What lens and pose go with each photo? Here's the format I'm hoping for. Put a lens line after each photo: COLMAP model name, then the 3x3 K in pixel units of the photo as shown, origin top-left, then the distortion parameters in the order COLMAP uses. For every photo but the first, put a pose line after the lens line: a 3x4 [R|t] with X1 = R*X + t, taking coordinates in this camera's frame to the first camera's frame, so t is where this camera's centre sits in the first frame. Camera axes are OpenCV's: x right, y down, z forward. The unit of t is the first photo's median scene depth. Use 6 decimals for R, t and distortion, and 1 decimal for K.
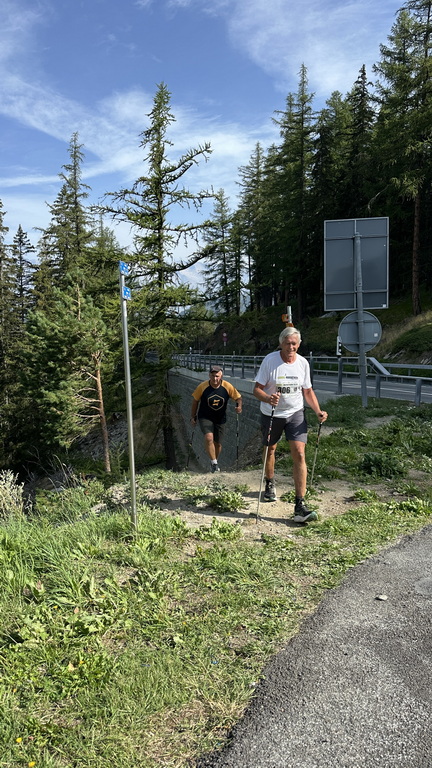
lens RADIAL K [[540.9, 0, 216.0], [0, 540.9, 384.0], [0, 0, 1]] dist [0.222516, -0.489749]
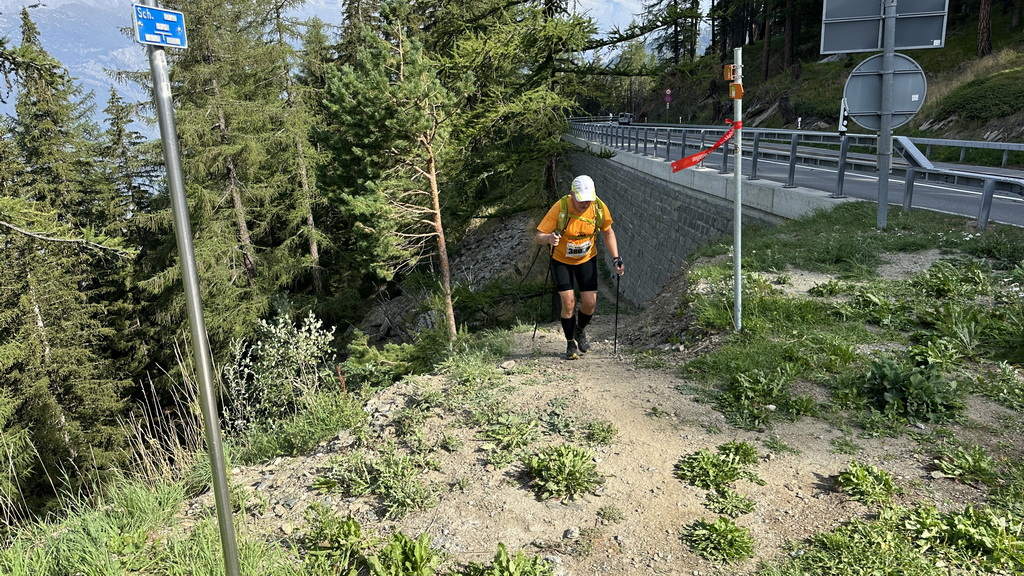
lens RADIAL K [[711.9, 0, 512.6], [0, 711.9, 284.4], [0, 0, 1]] dist [0.088489, -0.120629]
pose [[0.979487, 0.039055, -0.197686, 0.034253], [-0.004378, 0.984931, 0.172893, -0.021035], [0.201460, -0.168481, 0.964898, 0.138592]]
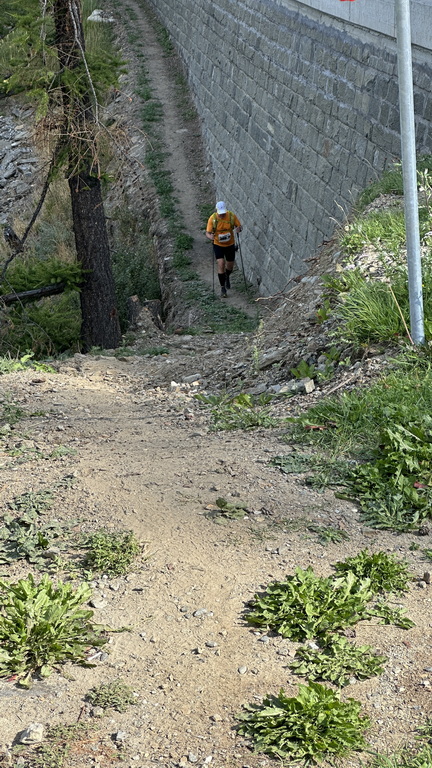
lens RADIAL K [[1680.6, 0, 216.0], [0, 1680.6, 384.0], [0, 0, 1]] dist [0.218920, 0.336023]
pose [[0.996398, 0.009944, -0.084215, 0.059652], [0.010458, 0.971112, 0.238397, -0.025750], [0.084153, -0.238419, 0.967510, 0.101010]]
